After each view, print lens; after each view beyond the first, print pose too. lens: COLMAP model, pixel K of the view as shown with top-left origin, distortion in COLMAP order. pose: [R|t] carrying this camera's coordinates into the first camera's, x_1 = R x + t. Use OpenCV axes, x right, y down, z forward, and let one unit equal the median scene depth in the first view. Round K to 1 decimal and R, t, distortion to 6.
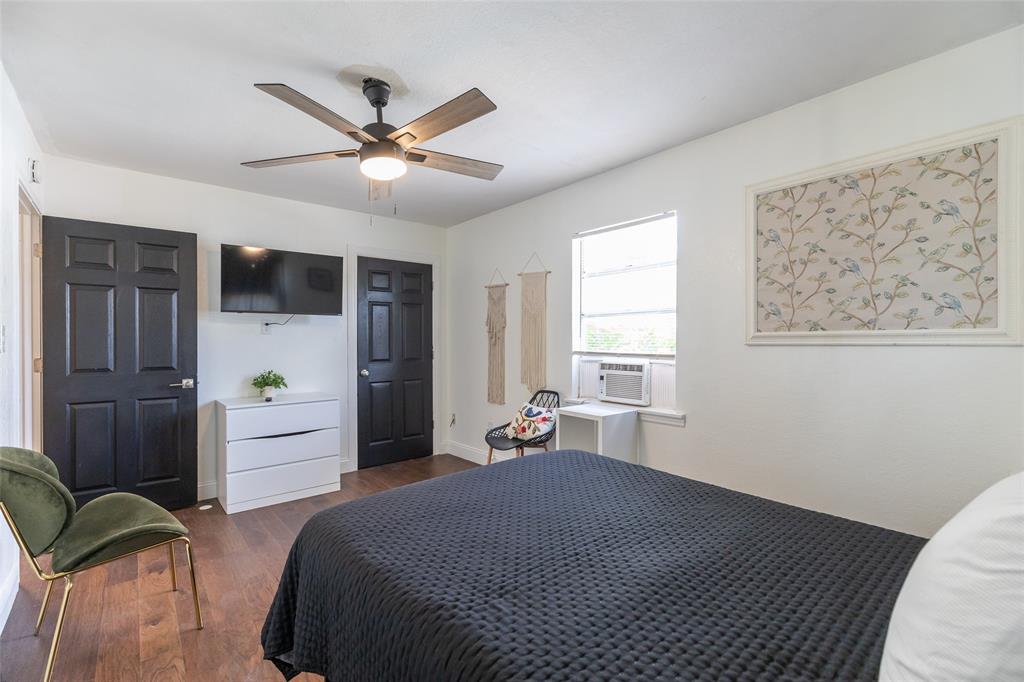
lens RADIAL K [[499.9, 0, 524.2], [0, 499.9, 345.1], [0, 0, 1]] dist [0.003617, -0.000050]
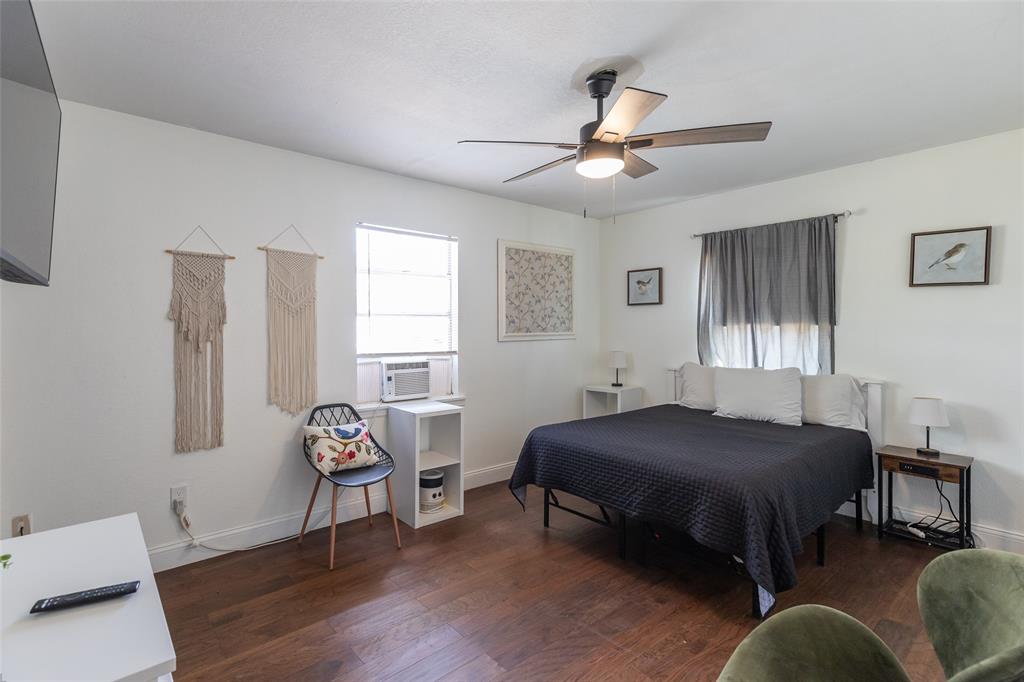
lens RADIAL K [[460.4, 0, 512.0], [0, 460.4, 335.0], [0, 0, 1]] dist [0.000450, -0.000984]
pose [[-0.032885, -0.018284, 0.999292, -0.865638], [0.007194, 0.999802, 0.018530, -0.041402], [-0.999433, 0.007798, -0.032747, 0.889727]]
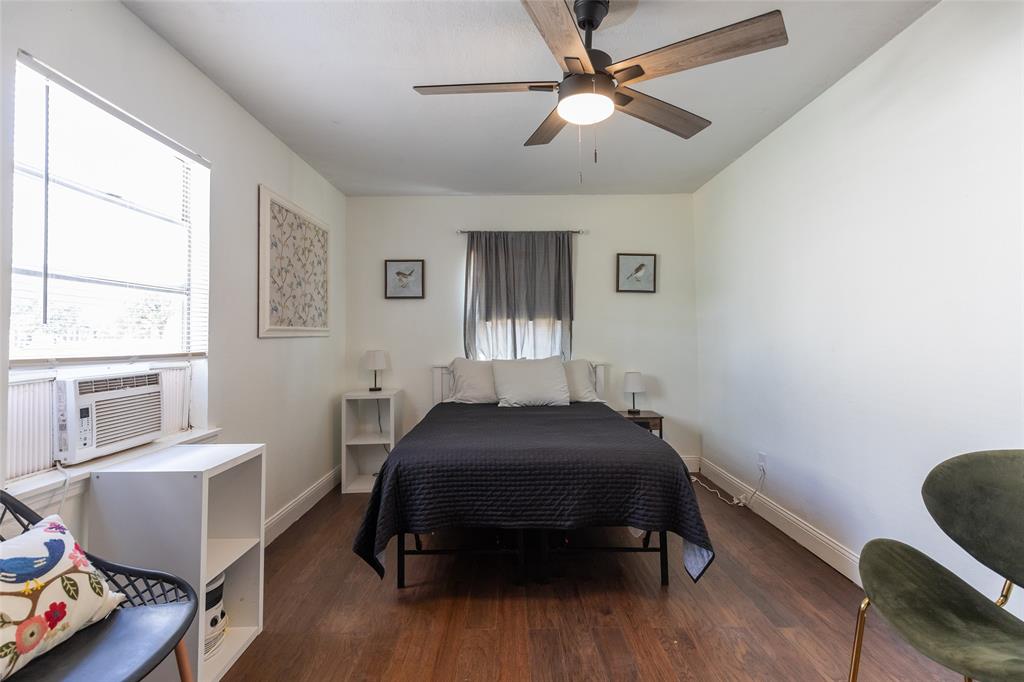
lens RADIAL K [[434.1, 0, 510.9], [0, 434.1, 323.4], [0, 0, 1]] dist [0.000248, -0.000767]
pose [[-0.764401, 0.022444, 0.644351, -0.461495], [0.012770, 0.999725, -0.019674, -0.005113], [-0.644615, -0.006810, -0.764477, 1.191827]]
